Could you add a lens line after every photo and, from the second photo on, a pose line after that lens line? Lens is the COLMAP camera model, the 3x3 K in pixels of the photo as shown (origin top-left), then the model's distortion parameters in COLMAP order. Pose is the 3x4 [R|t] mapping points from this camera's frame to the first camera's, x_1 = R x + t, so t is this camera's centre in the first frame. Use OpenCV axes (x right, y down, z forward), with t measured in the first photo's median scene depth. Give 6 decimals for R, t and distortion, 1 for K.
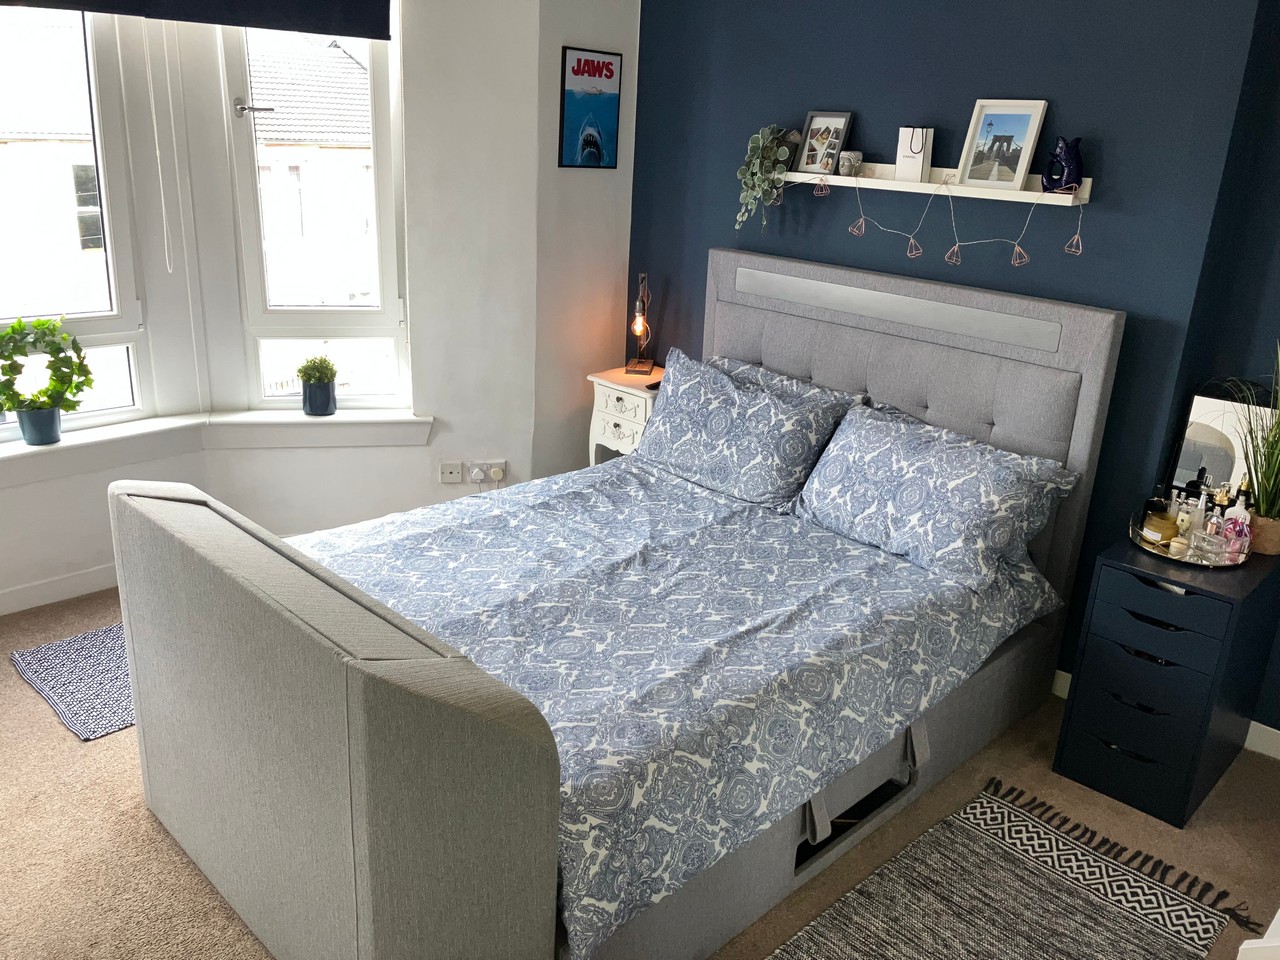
lens RADIAL K [[1068.7, 0, 640.0], [0, 1068.7, 480.0], [0, 0, 1]] dist [0.090813, -0.245744]
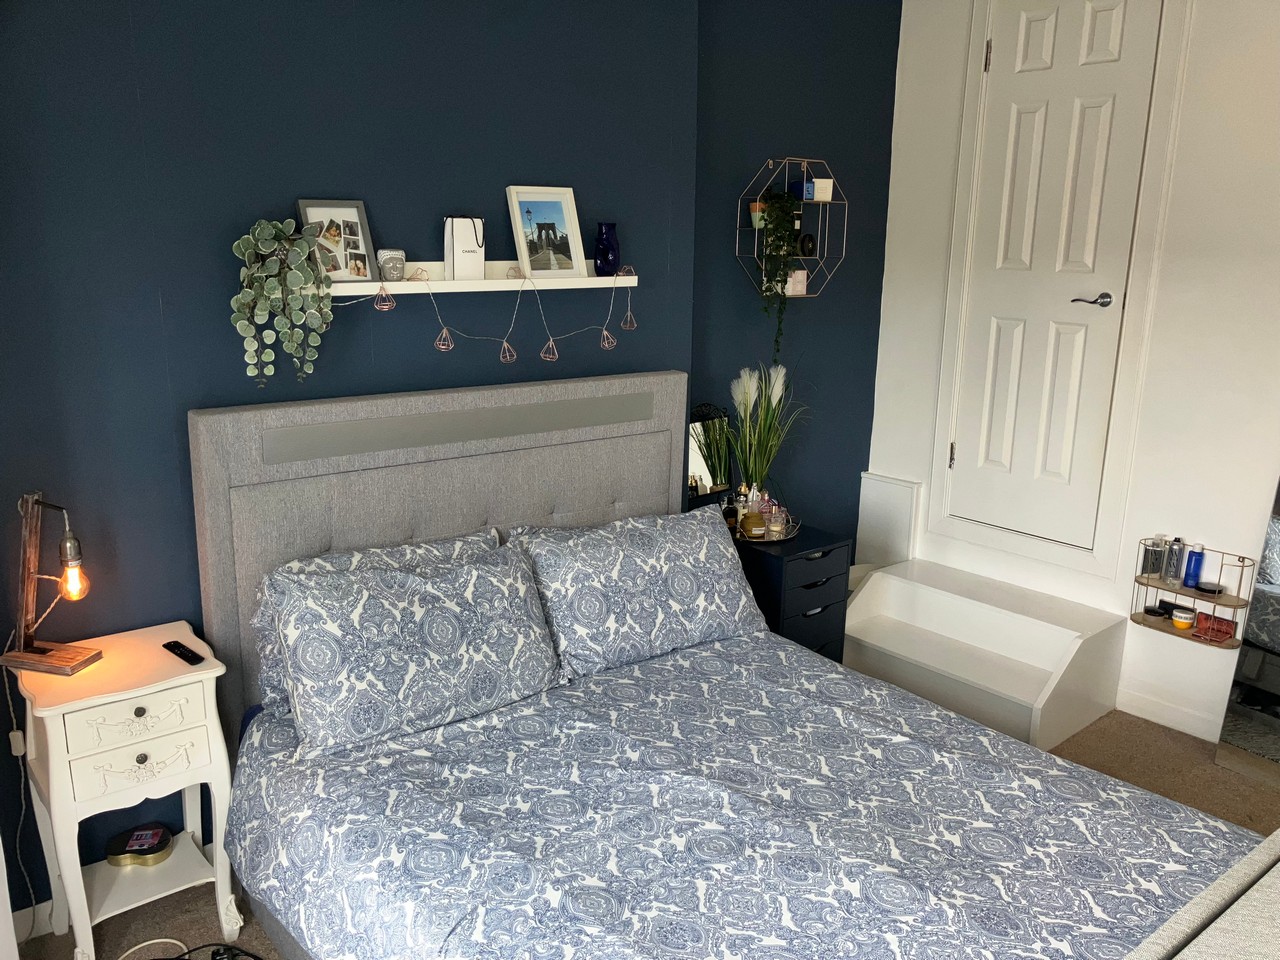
lens RADIAL K [[1068.7, 0, 640.0], [0, 1068.7, 480.0], [0, 0, 1]] dist [0.090813, -0.245744]
pose [[0.083785, -0.280221, 0.956272, -0.633815], [0.305579, 0.920636, 0.243005, -0.309077], [-0.948473, 0.271856, 0.162765, 0.806308]]
